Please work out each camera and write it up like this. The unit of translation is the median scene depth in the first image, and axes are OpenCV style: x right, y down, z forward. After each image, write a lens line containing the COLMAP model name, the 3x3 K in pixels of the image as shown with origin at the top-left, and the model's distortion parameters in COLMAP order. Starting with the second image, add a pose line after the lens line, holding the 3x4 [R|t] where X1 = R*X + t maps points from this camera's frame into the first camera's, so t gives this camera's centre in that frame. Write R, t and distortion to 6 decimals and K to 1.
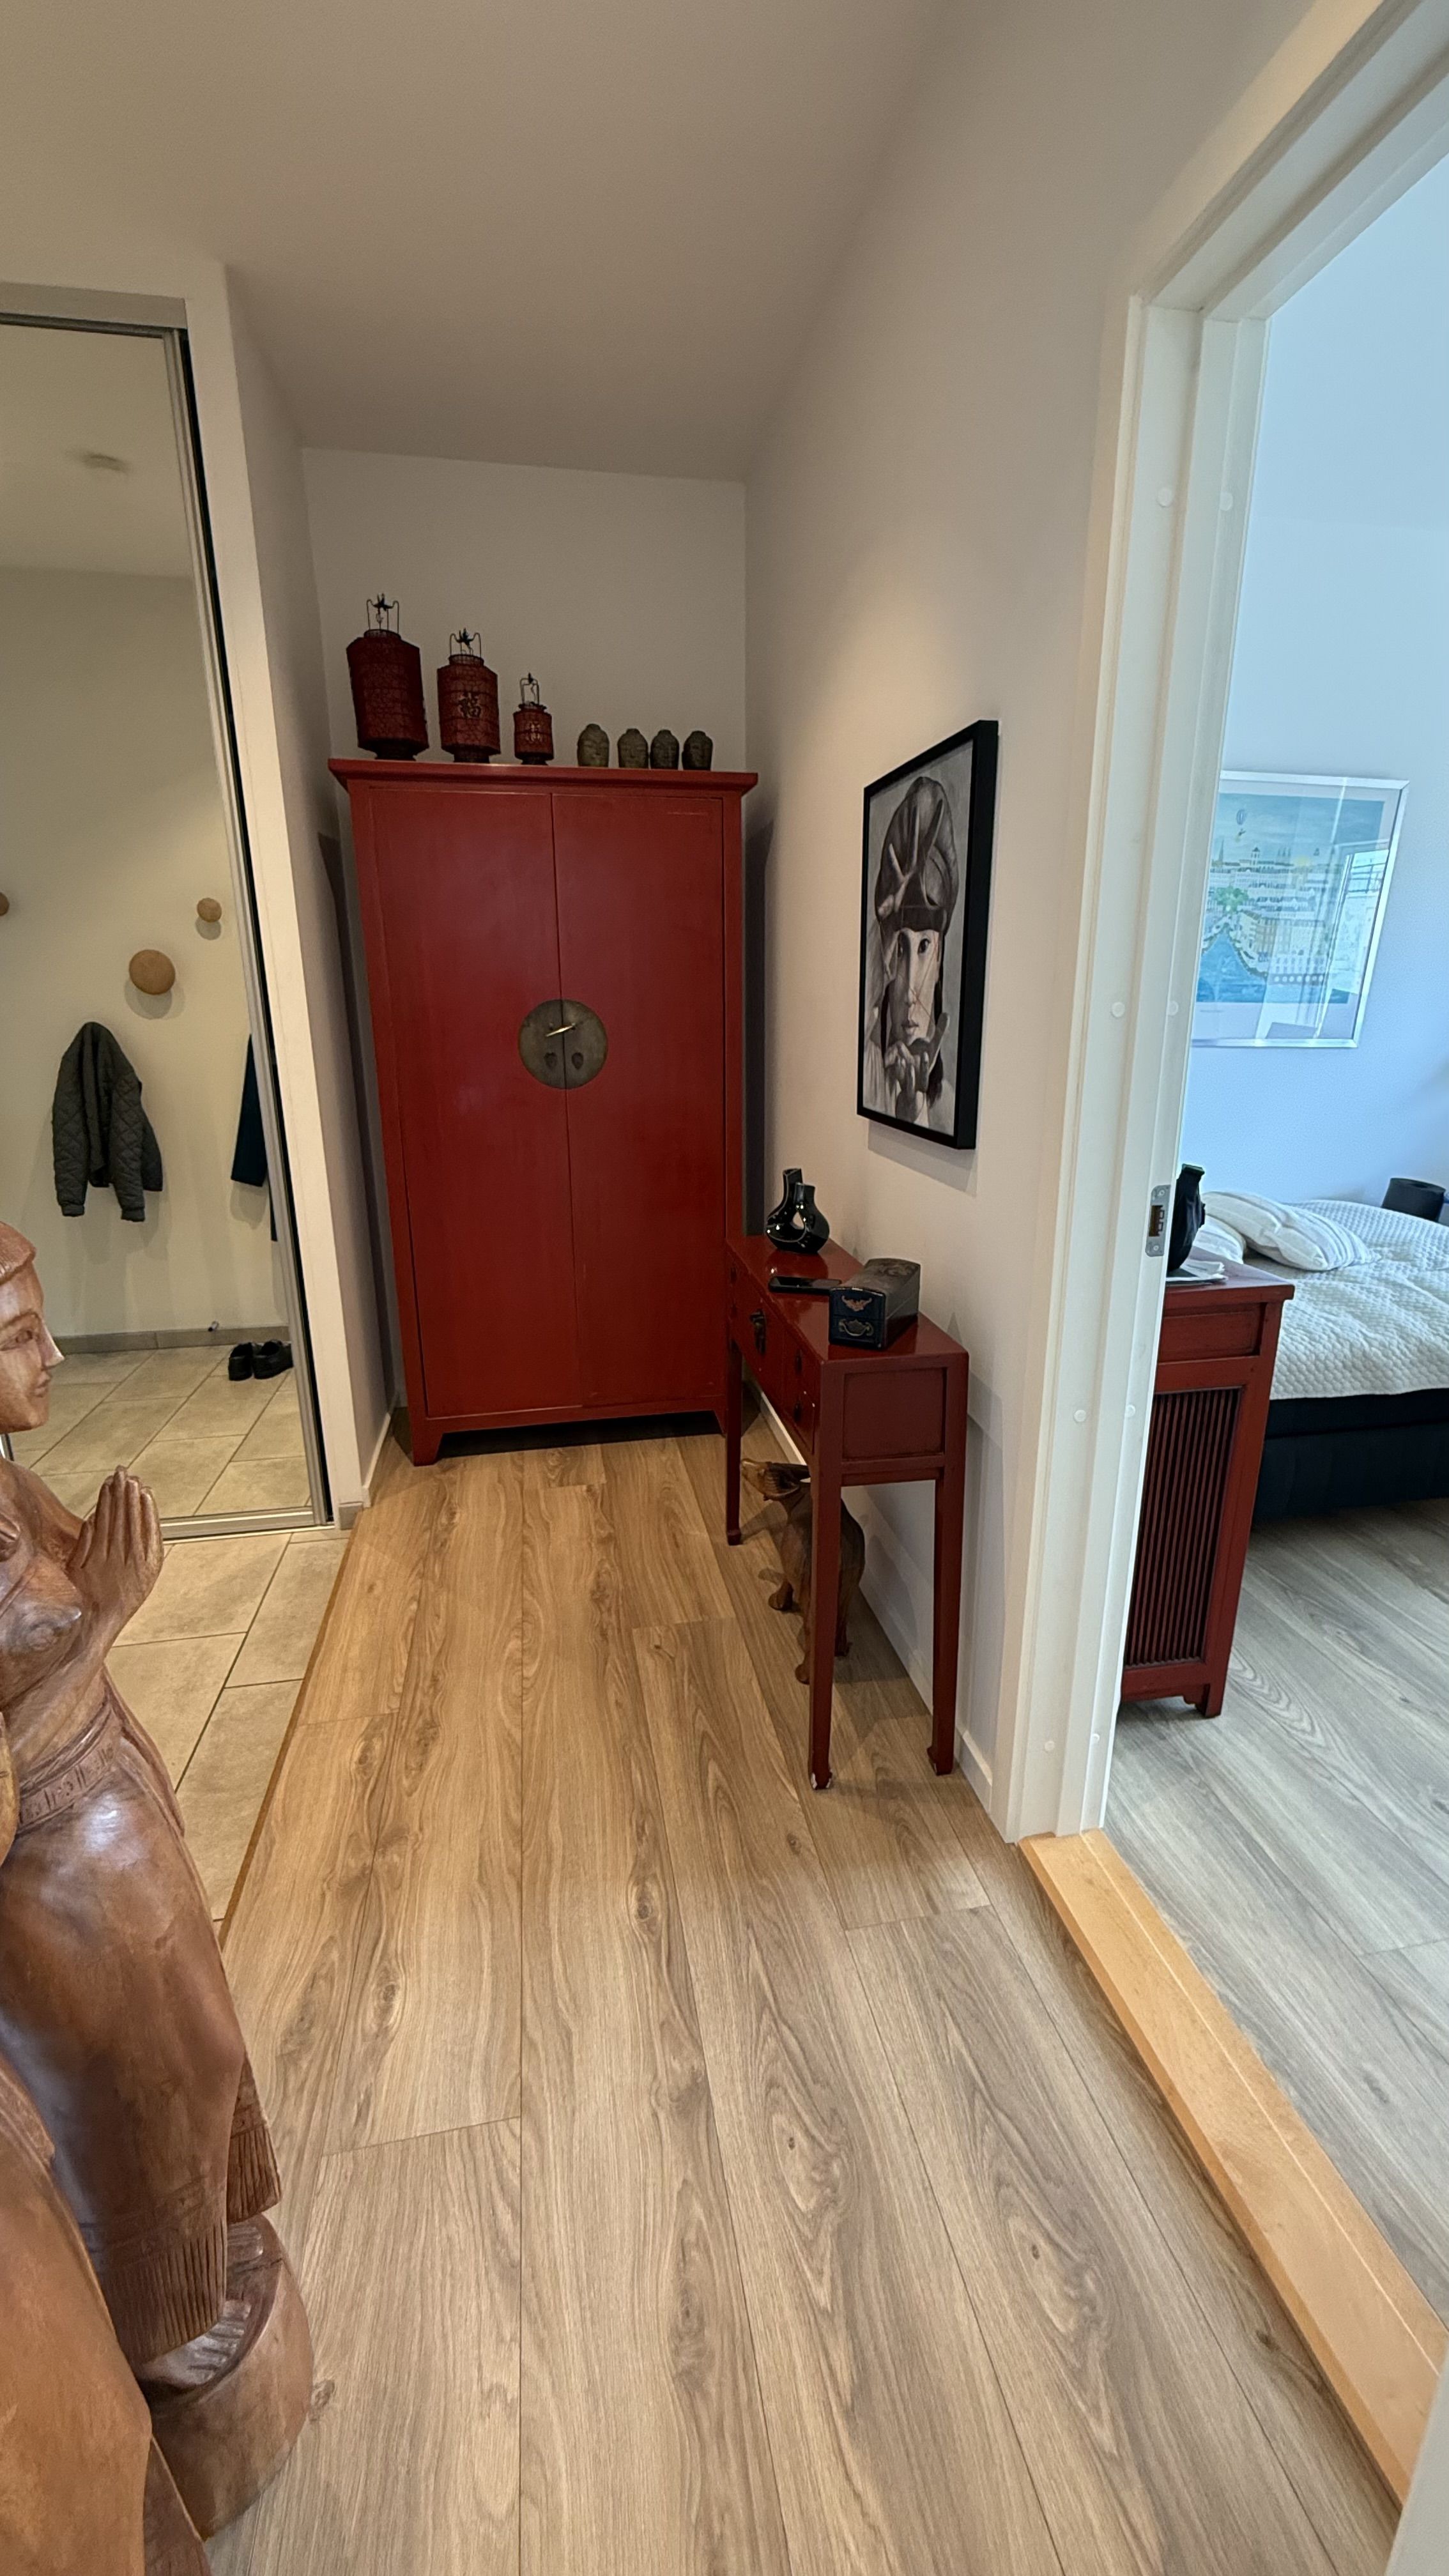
lens RADIAL K [[1023.7, 0, 724.5], [0, 1023.7, 1288.0], [0, 0, 1]] dist [0.000339, 0.000083]
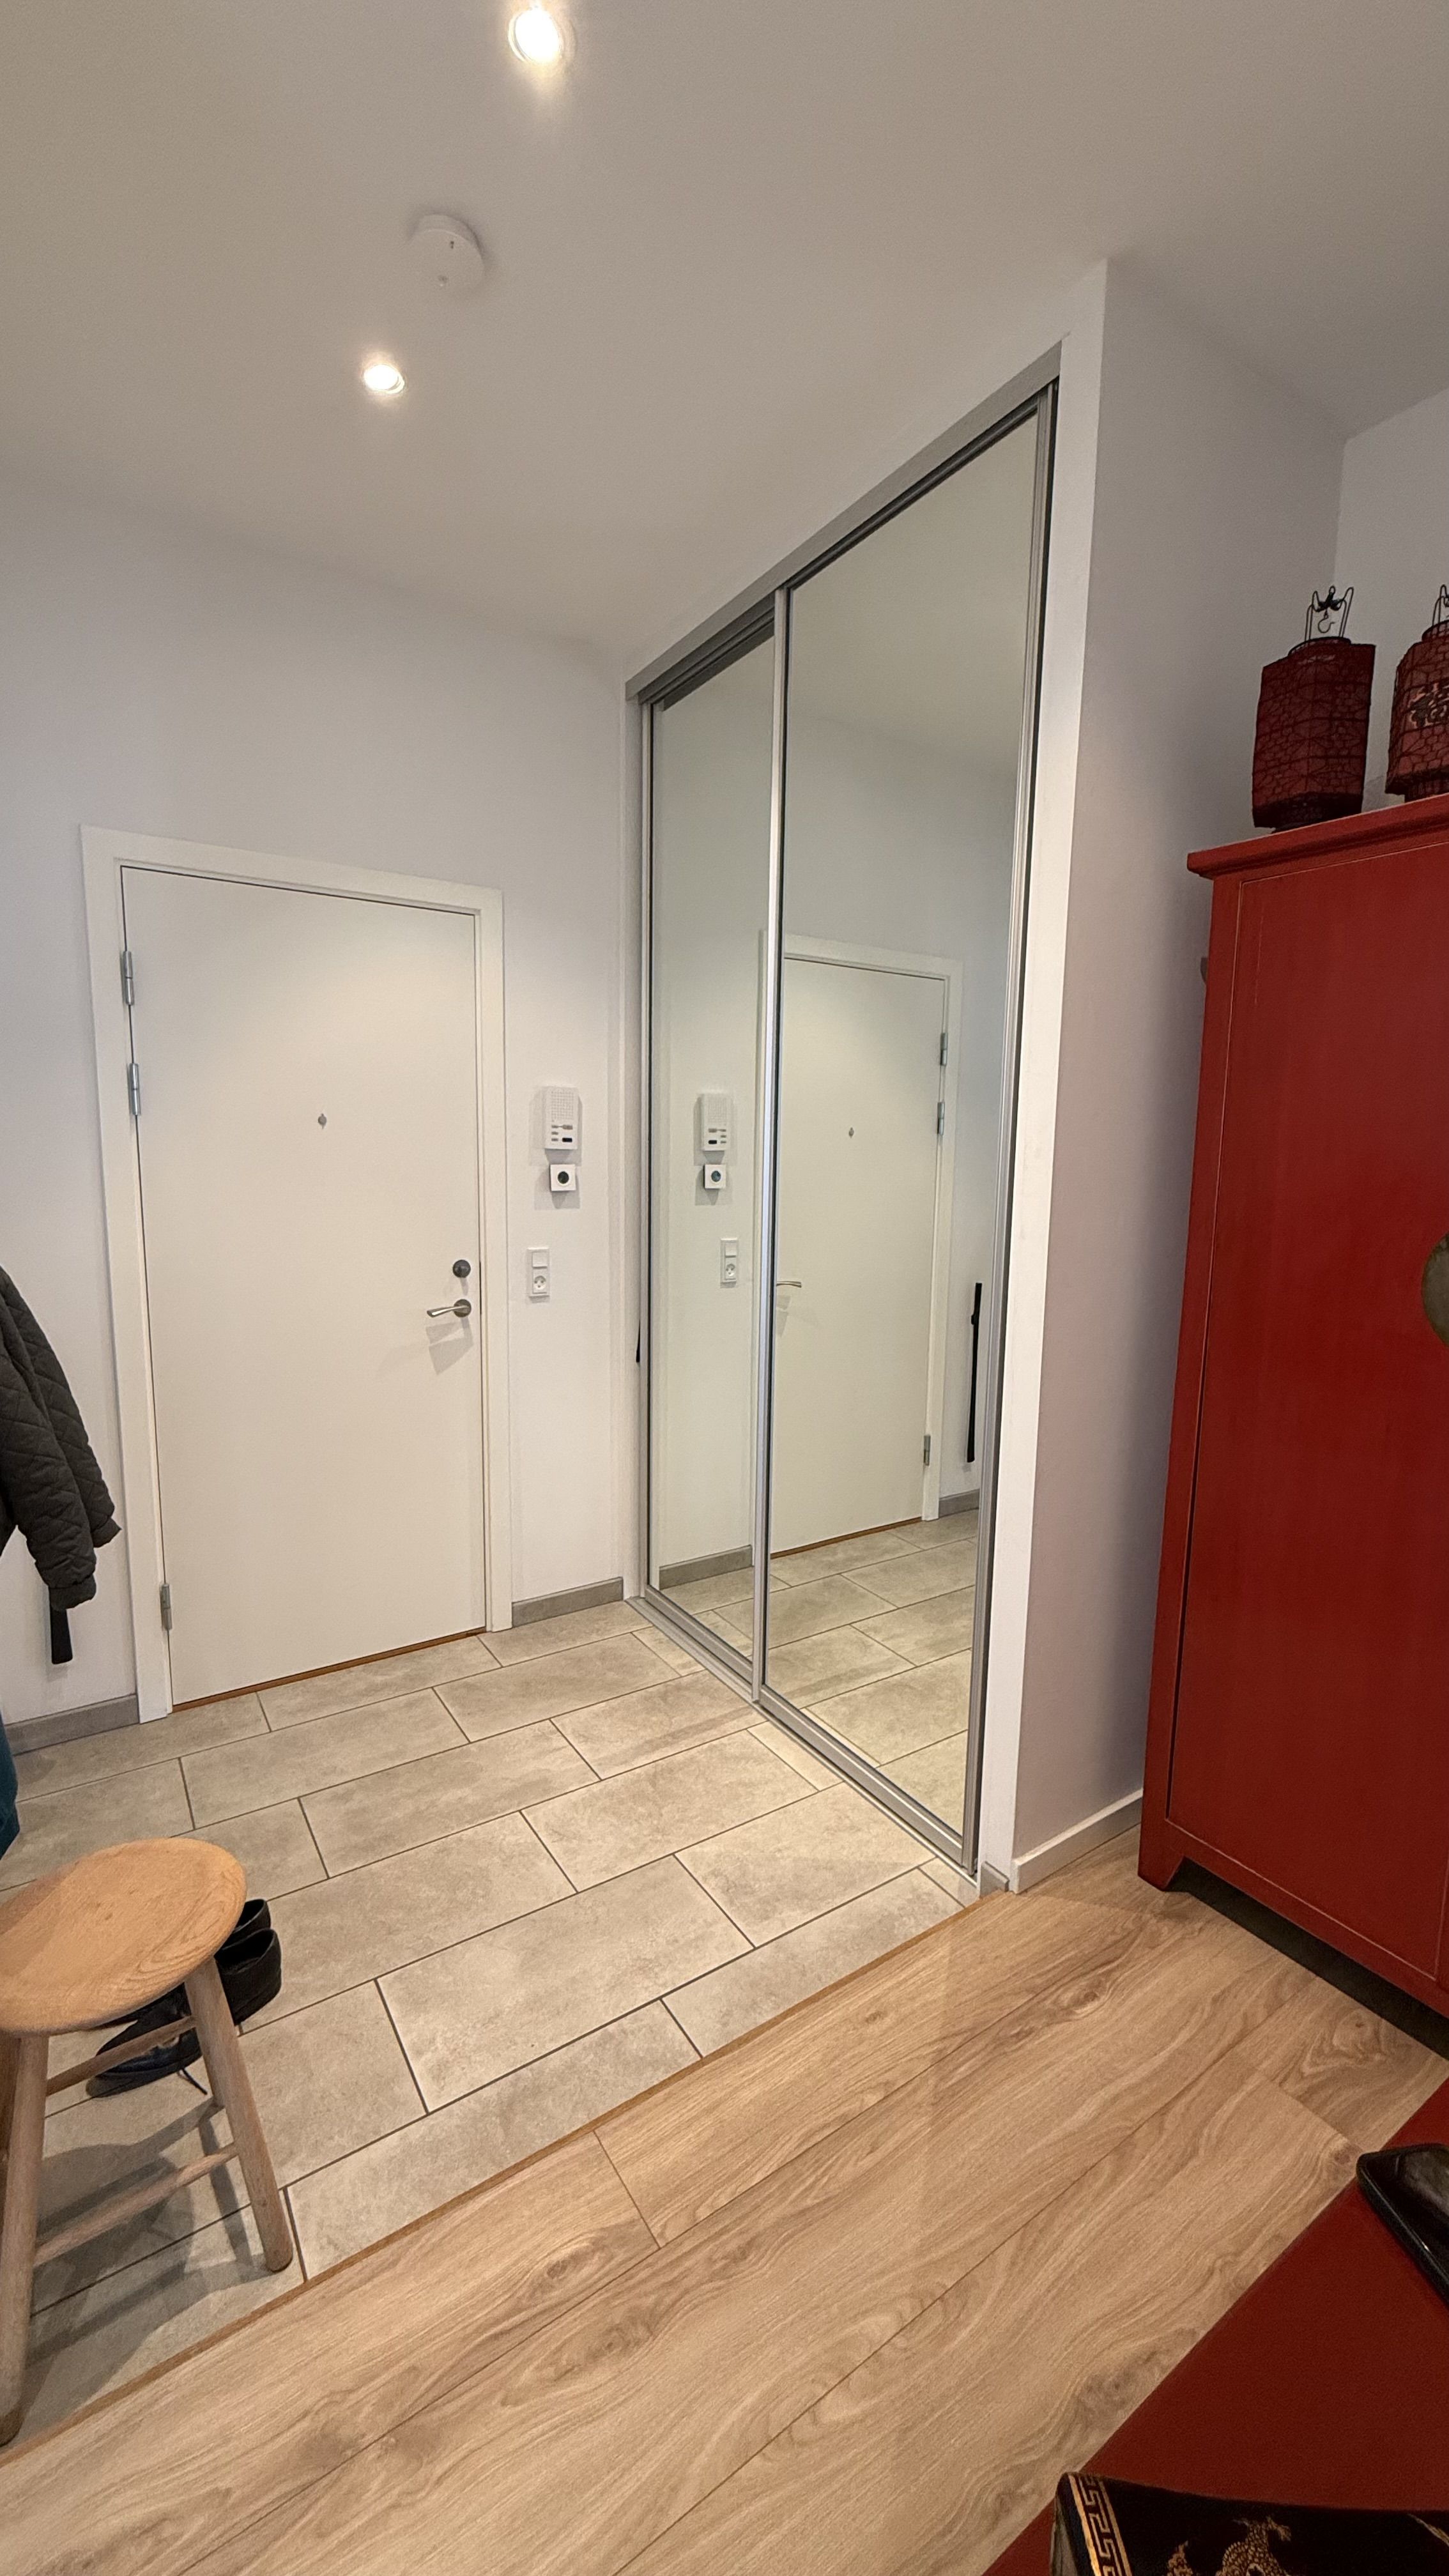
lens RADIAL K [[1023.7, 0, 724.5], [0, 1023.7, 1288.0], [0, 0, 1]] dist [0.000339, 0.000083]
pose [[0.395457, 0.141270, -0.907555, 0.156539], [-0.273483, 0.961394, 0.030483, -0.157736], [0.876824, 0.236146, 0.418825, 0.472060]]
